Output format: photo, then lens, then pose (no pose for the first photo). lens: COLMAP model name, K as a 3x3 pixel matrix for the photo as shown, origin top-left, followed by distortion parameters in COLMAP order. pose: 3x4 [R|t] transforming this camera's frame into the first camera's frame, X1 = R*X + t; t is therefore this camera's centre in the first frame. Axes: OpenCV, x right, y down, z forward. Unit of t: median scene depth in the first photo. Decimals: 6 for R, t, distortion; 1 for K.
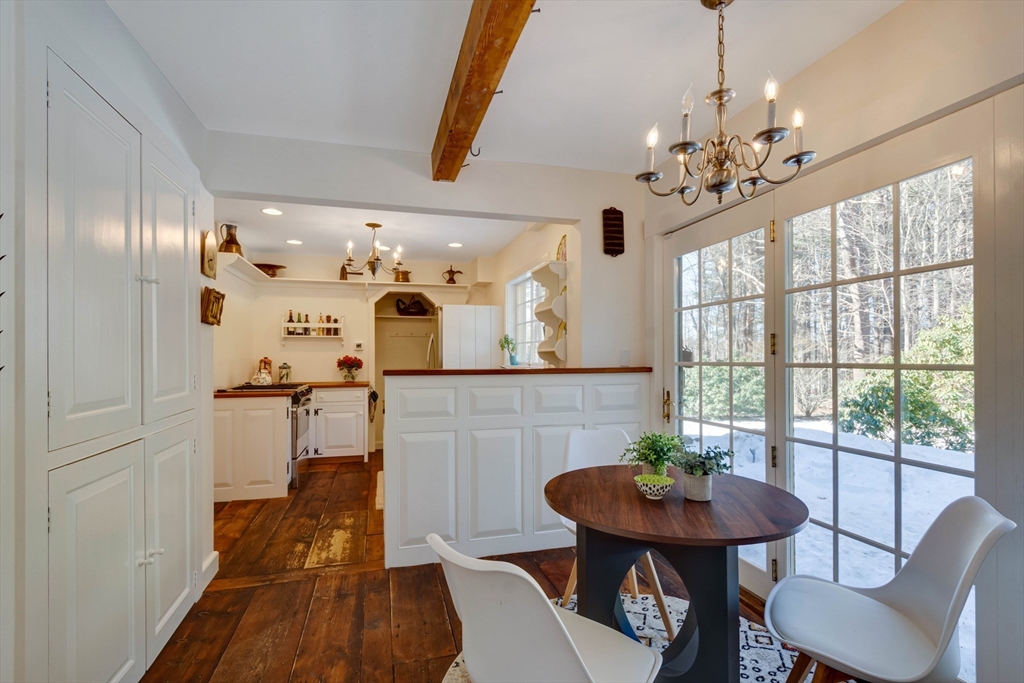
lens RADIAL K [[471.0, 0, 508.6], [0, 471.0, 354.0], [0, 0, 1]] dist [0.003811, -0.000653]
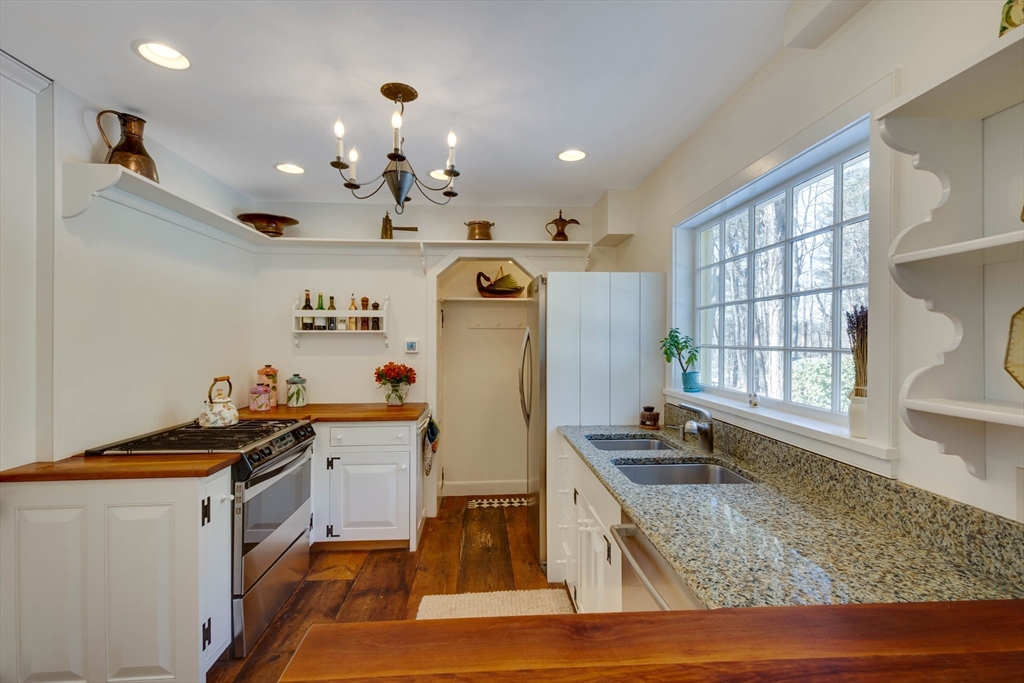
lens RADIAL K [[462.8, 0, 509.5], [0, 462.8, 341.9], [0, 0, 1]] dist [0.003307, -0.000613]
pose [[0.977788, 0.003789, -0.209561, -0.072642], [-0.002165, 0.999966, 0.007981, -0.031150], [0.209584, -0.007350, 0.977763, 0.486837]]
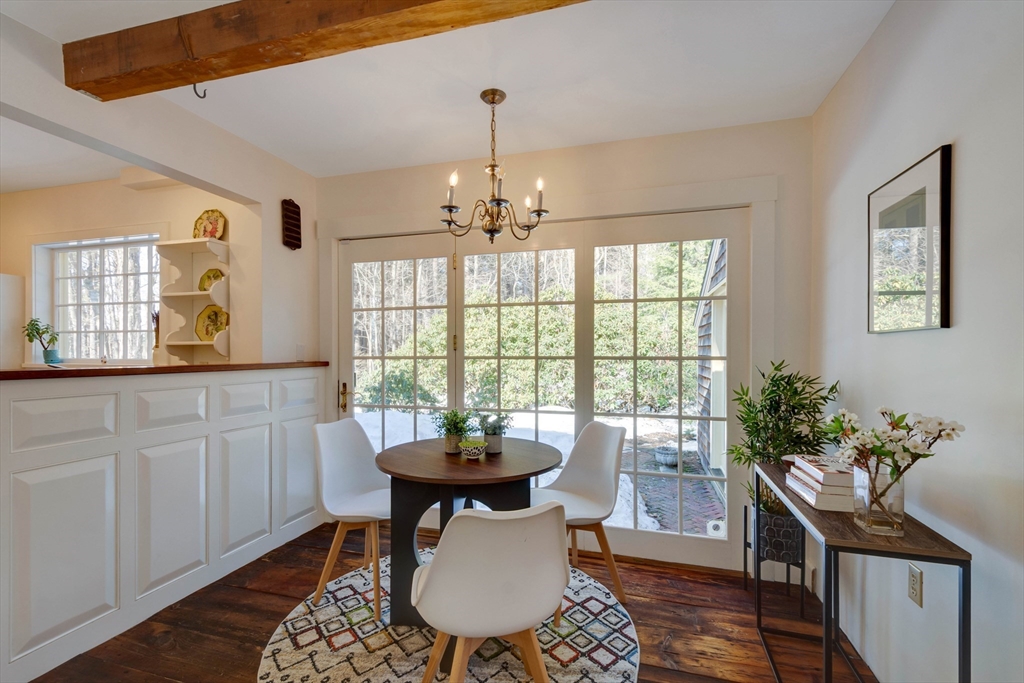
lens RADIAL K [[447.1, 0, 508.2], [0, 447.1, 353.3], [0, 0, 1]] dist [0.001104, -0.000205]
pose [[0.528101, 0.001107, 0.849181, -0.194345], [-0.006630, 0.999974, 0.002819, 0.002288], [-0.849156, -0.007119, 0.528095, 0.070605]]
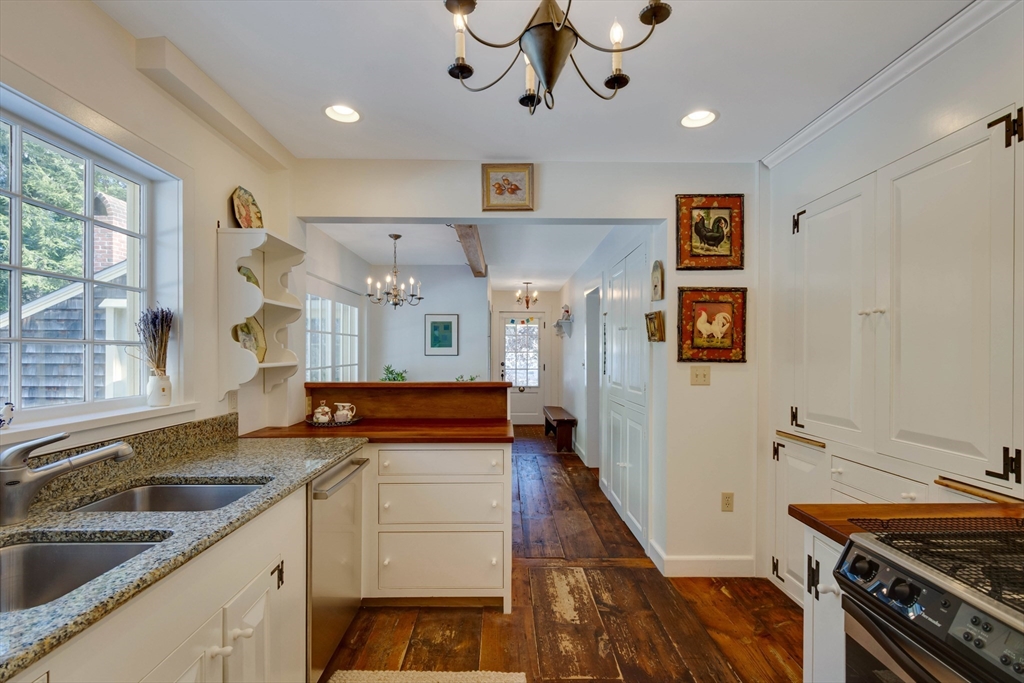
lens RADIAL K [[471.0, 0, 508.6], [0, 471.0, 354.0], [0, 0, 1]] dist [0.003811, -0.000653]
pose [[-0.965859, -0.002657, 0.259053, -0.275413], [-0.002791, 0.999996, -0.000149, -0.016513], [-0.259052, -0.000867, -0.965863, 1.046225]]
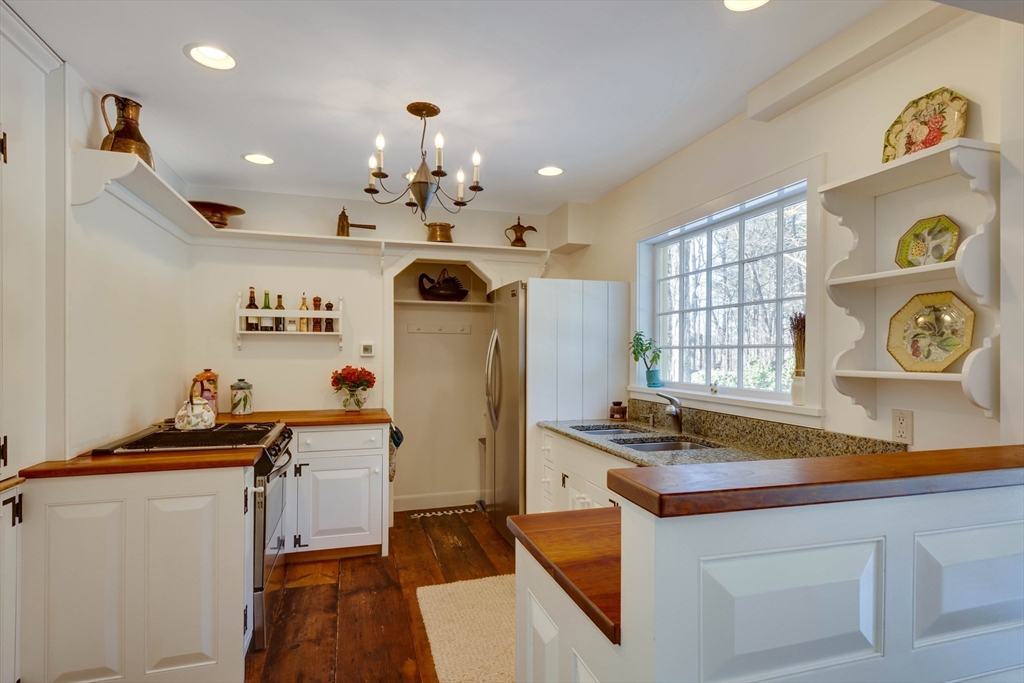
lens RADIAL K [[537.4, 0, 510.4], [0, 537.4, 353.7], [0, 0, 1]] dist [0.004620, -0.000361]
pose [[0.999828, 0.006069, 0.017544, -0.169313], [-0.006158, 0.999968, 0.005043, -0.018067], [-0.017513, -0.005150, 0.999833, 0.361993]]
